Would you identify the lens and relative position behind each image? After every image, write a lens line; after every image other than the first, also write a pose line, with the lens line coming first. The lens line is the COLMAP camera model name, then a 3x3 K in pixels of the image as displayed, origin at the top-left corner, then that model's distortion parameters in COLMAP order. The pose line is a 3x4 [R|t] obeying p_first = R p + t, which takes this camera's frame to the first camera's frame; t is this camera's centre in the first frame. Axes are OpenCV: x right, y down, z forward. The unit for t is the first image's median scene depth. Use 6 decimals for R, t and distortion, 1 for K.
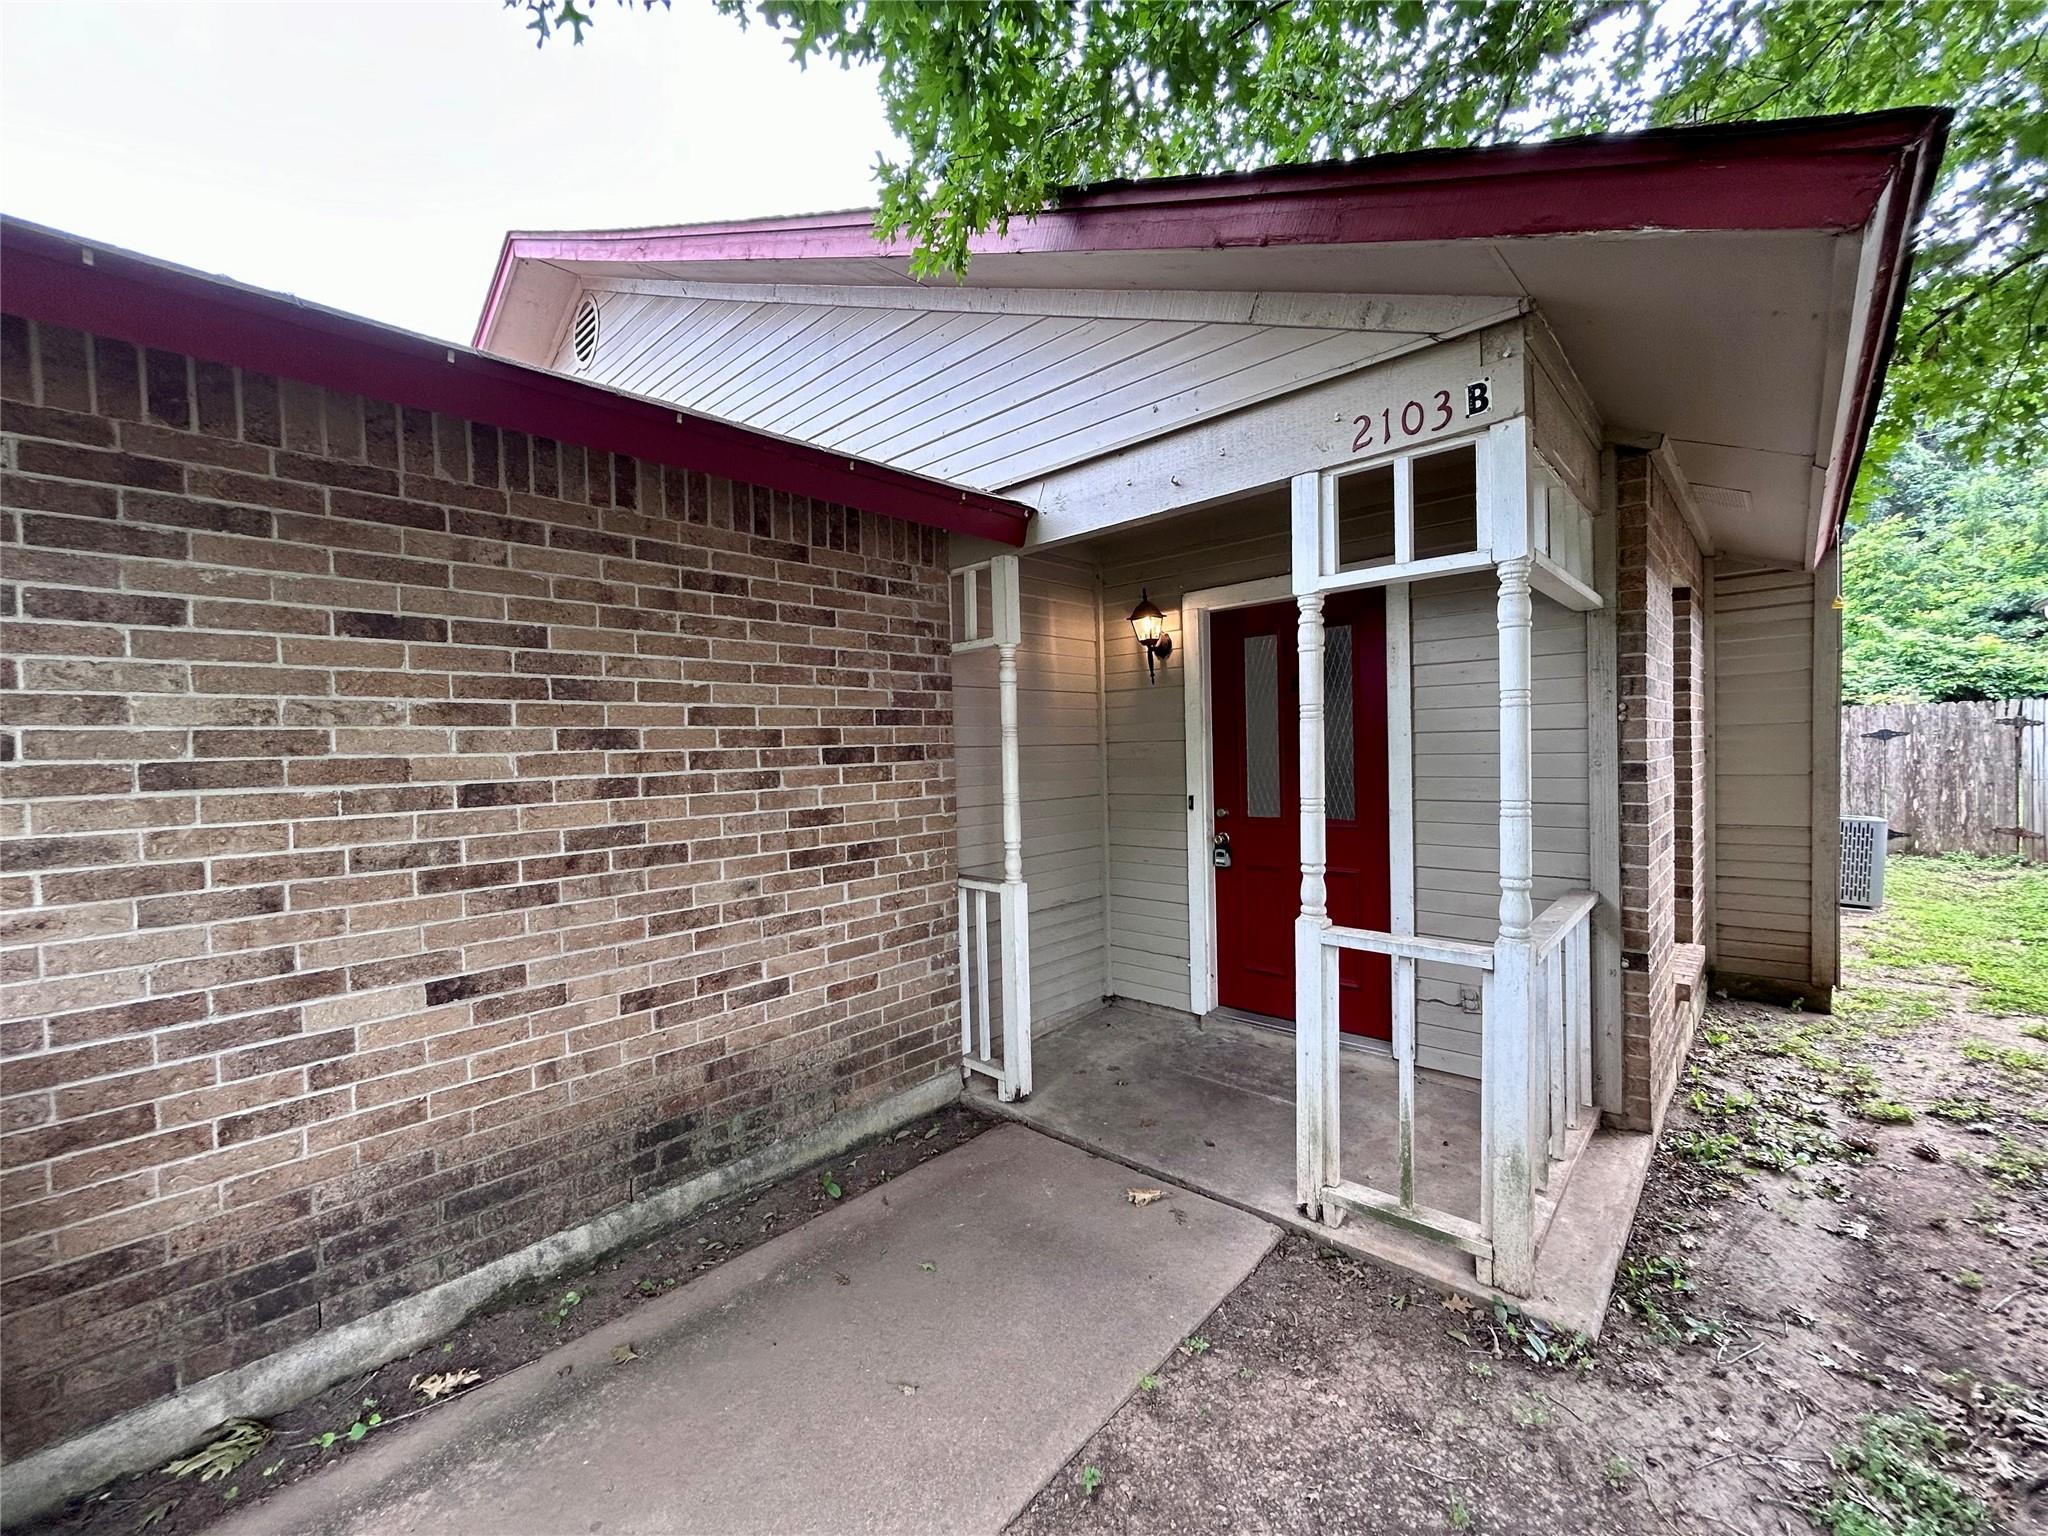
lens RADIAL K [[829.6, 0, 1034.0], [0, 829.6, 767.8], [0, 0, 1]] dist [0.001225, -0.000305]
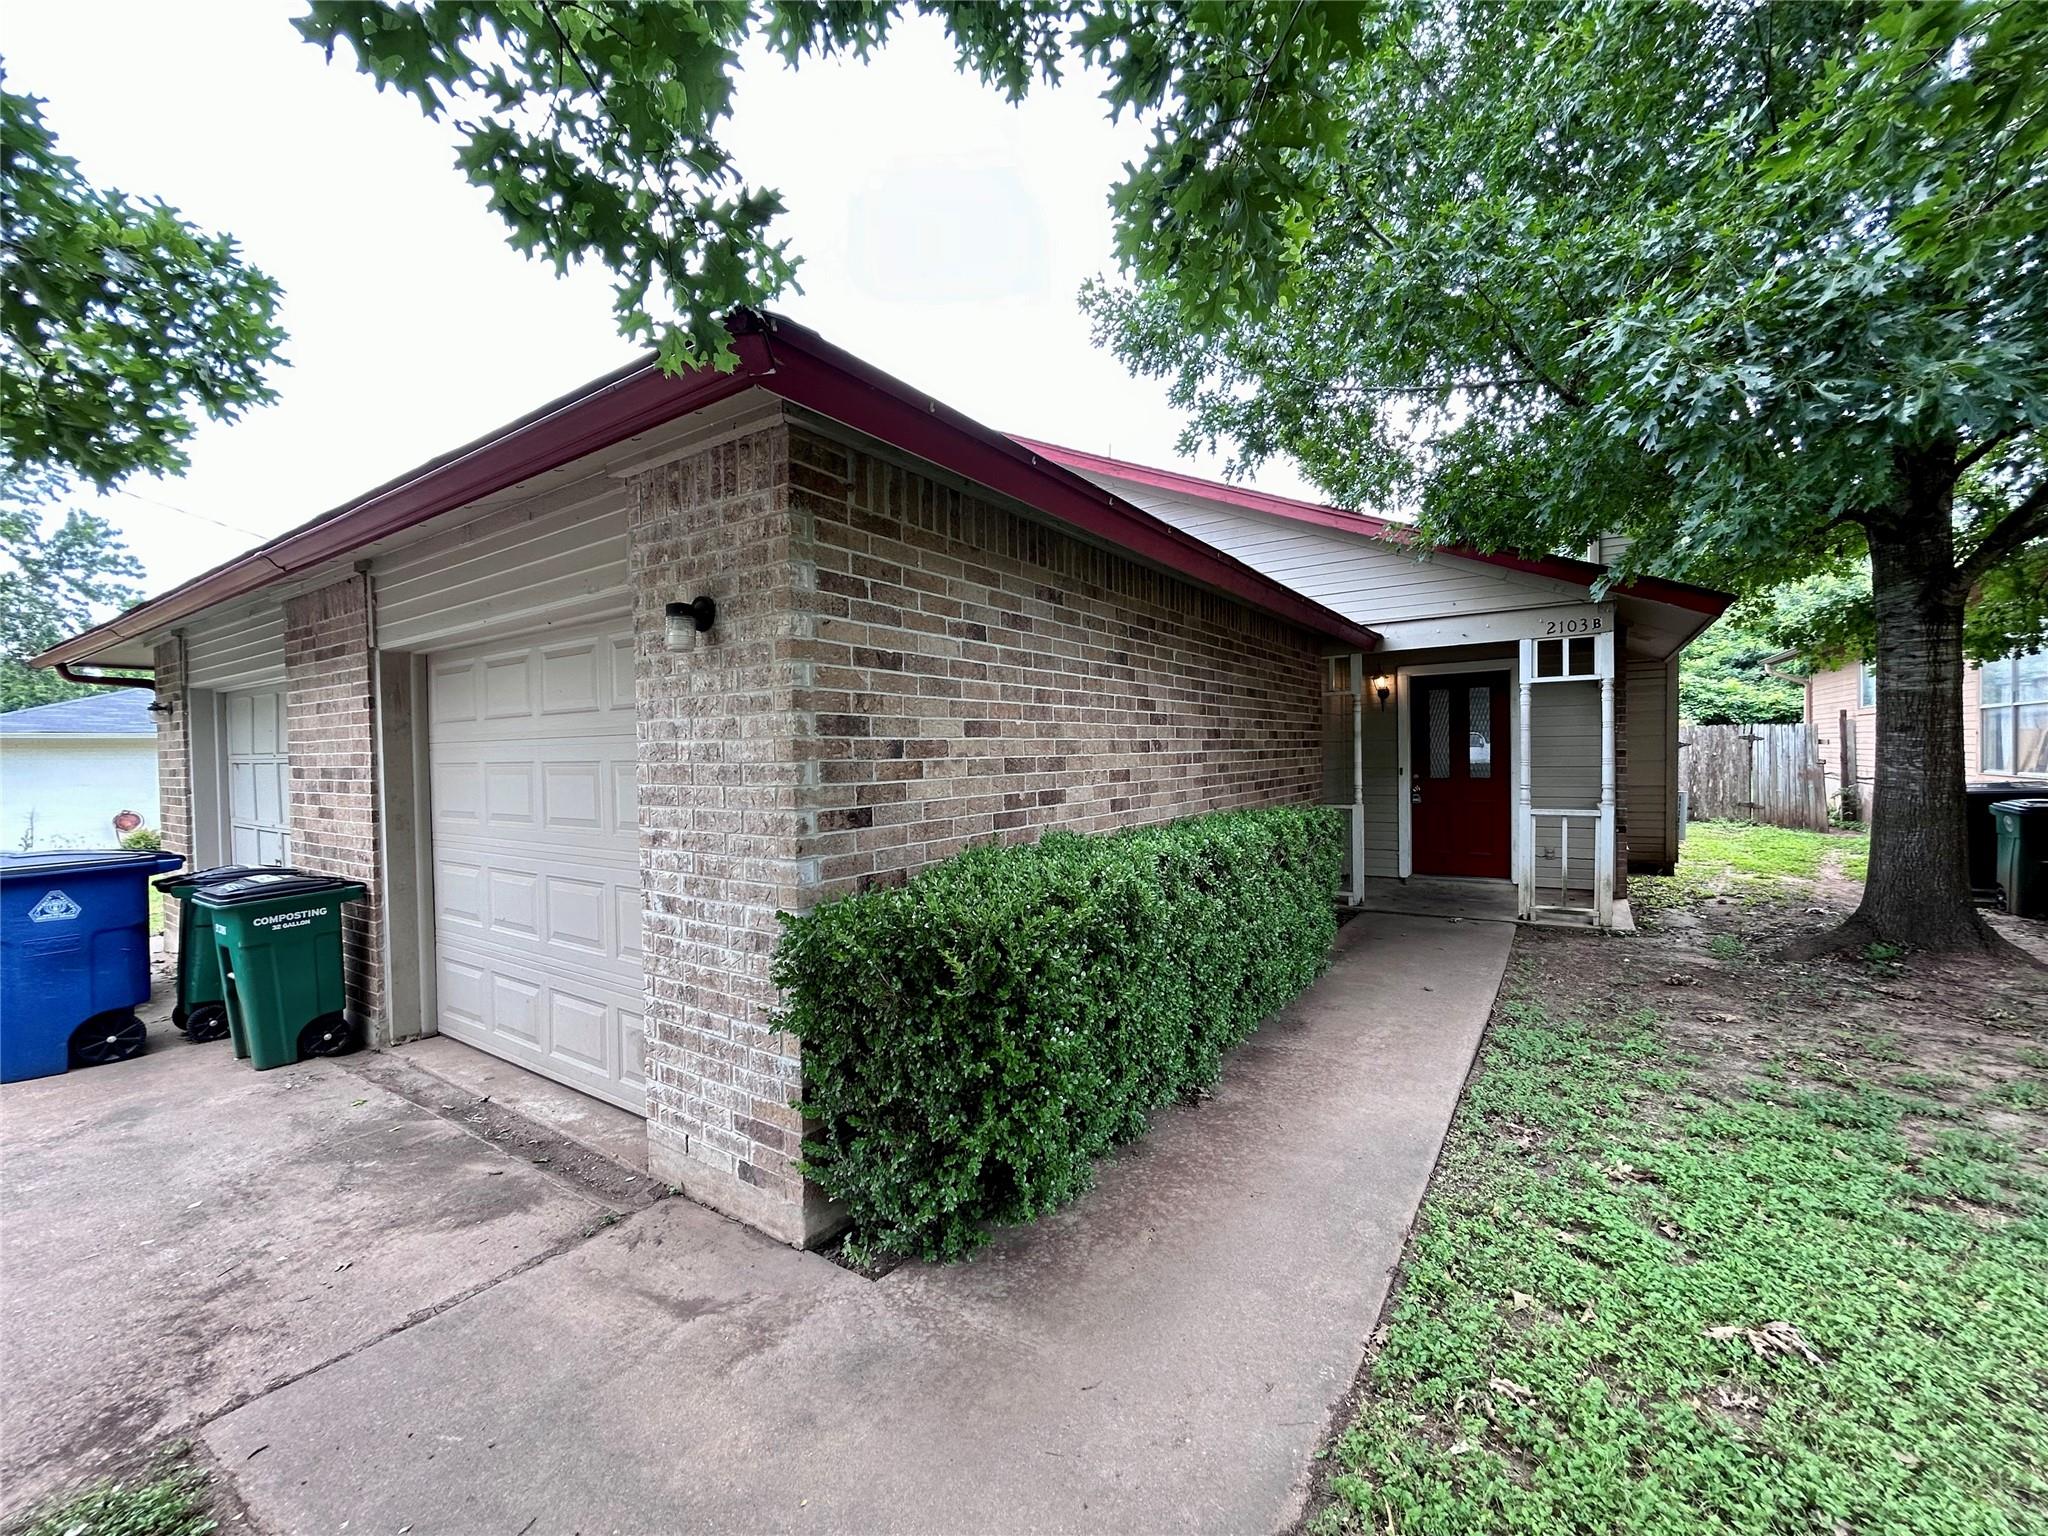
lens RADIAL K [[829.6, 0, 1034.0], [0, 829.6, 767.8], [0, 0, 1]] dist [0.001225, -0.000305]
pose [[0.987372, 0.006162, 0.158297, -0.999044], [-0.004571, 0.999935, -0.010414, 0.058112], [-0.158351, 0.009559, 0.987337, -0.836487]]
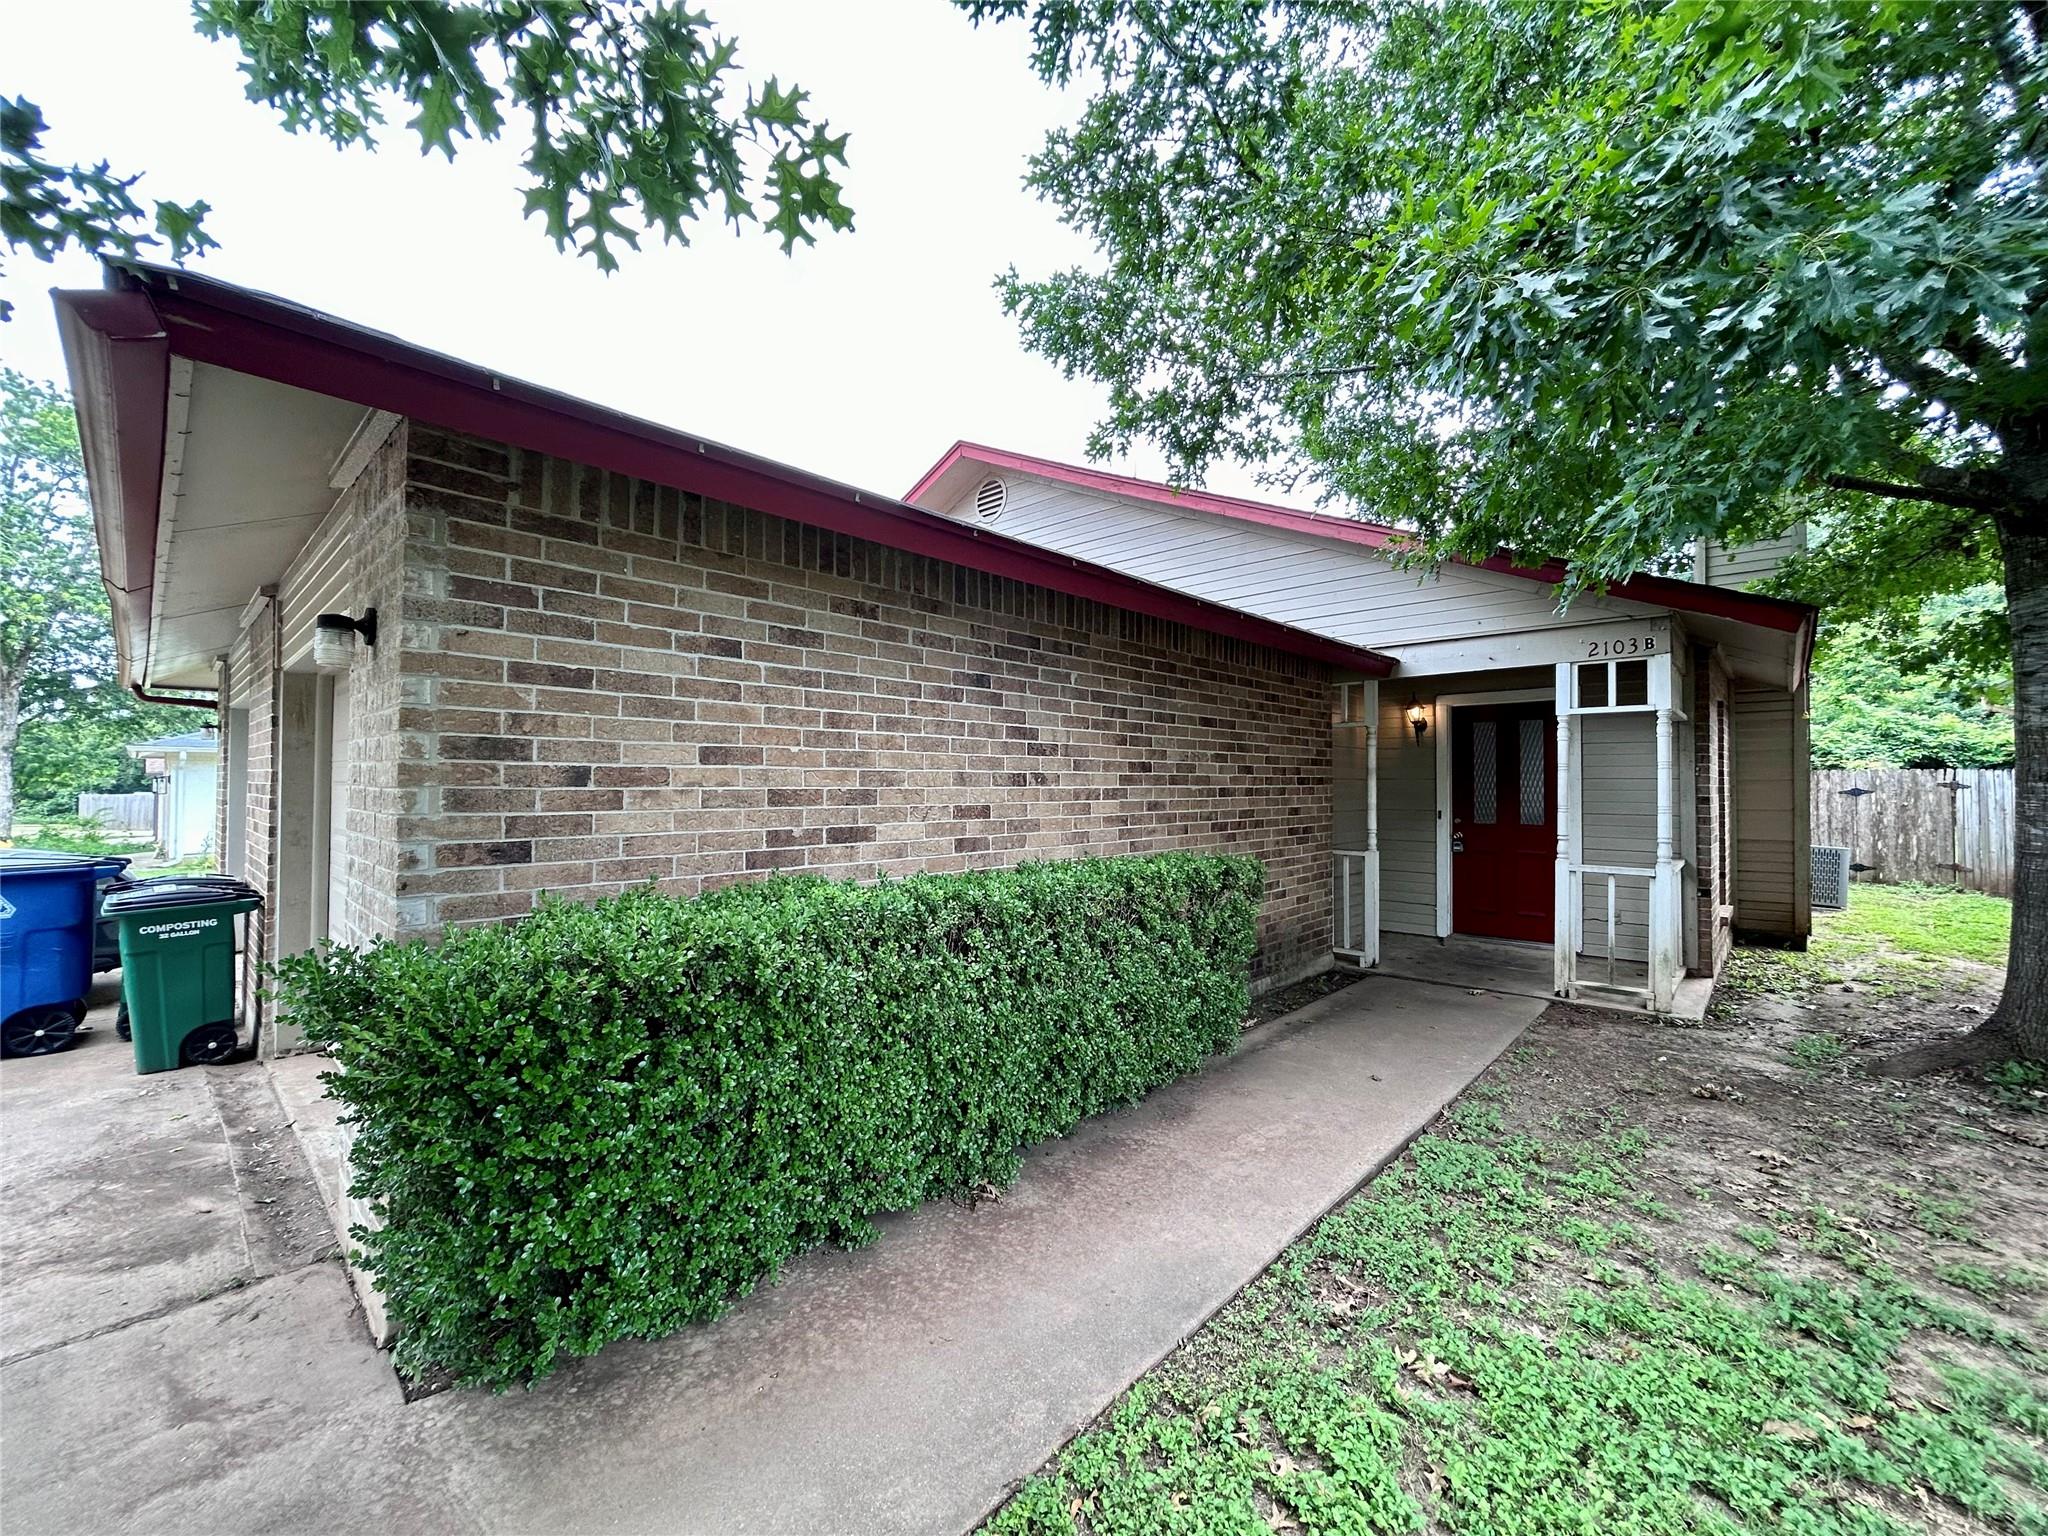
lens RADIAL K [[829.6, 0, 1034.0], [0, 829.6, 767.8], [0, 0, 1]] dist [0.001225, -0.000305]
pose [[0.999532, 0.030587, -0.000671, -0.666255], [-0.030587, 0.998548, -0.044340, 0.046664], [-0.000686, 0.044340, 0.999016, -0.753300]]
